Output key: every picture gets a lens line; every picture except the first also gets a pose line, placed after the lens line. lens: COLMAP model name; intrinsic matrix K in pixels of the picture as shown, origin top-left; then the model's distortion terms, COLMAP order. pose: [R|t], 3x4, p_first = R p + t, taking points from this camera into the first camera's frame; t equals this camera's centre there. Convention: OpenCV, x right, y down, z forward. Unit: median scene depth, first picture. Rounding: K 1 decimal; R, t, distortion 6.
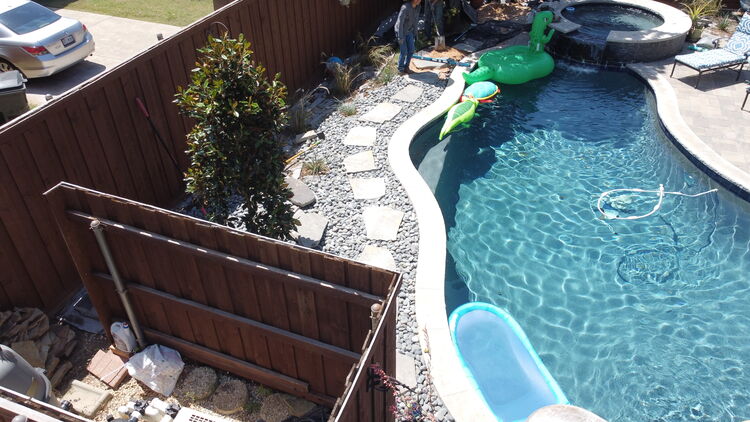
lens RADIAL K [[557.3, 0, 375.3], [0, 557.3, 209.3], [0, 0, 1]] dist [0.001920, 0.005474]
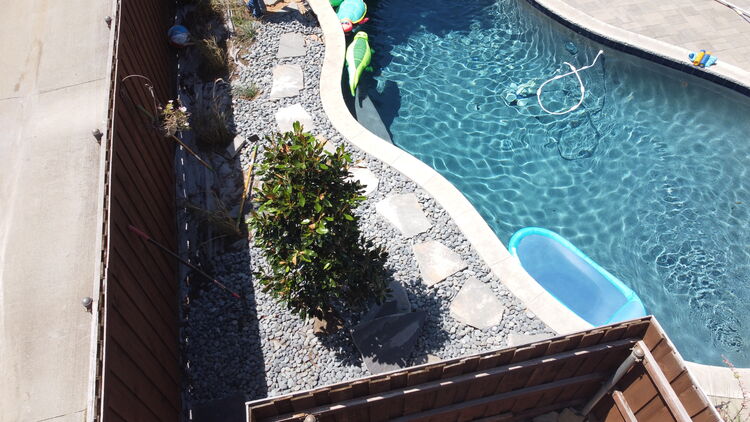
lens RADIAL K [[557.3, 0, 376.8], [0, 557.3, 212.1], [0, 0, 1]] dist [0.001920, 0.005474]
pose [[0.827094, -0.448490, 0.338781, -0.273318], [0.338947, 0.878803, 0.335888, -0.247548], [-0.448364, -0.162982, 0.878867, 0.121322]]
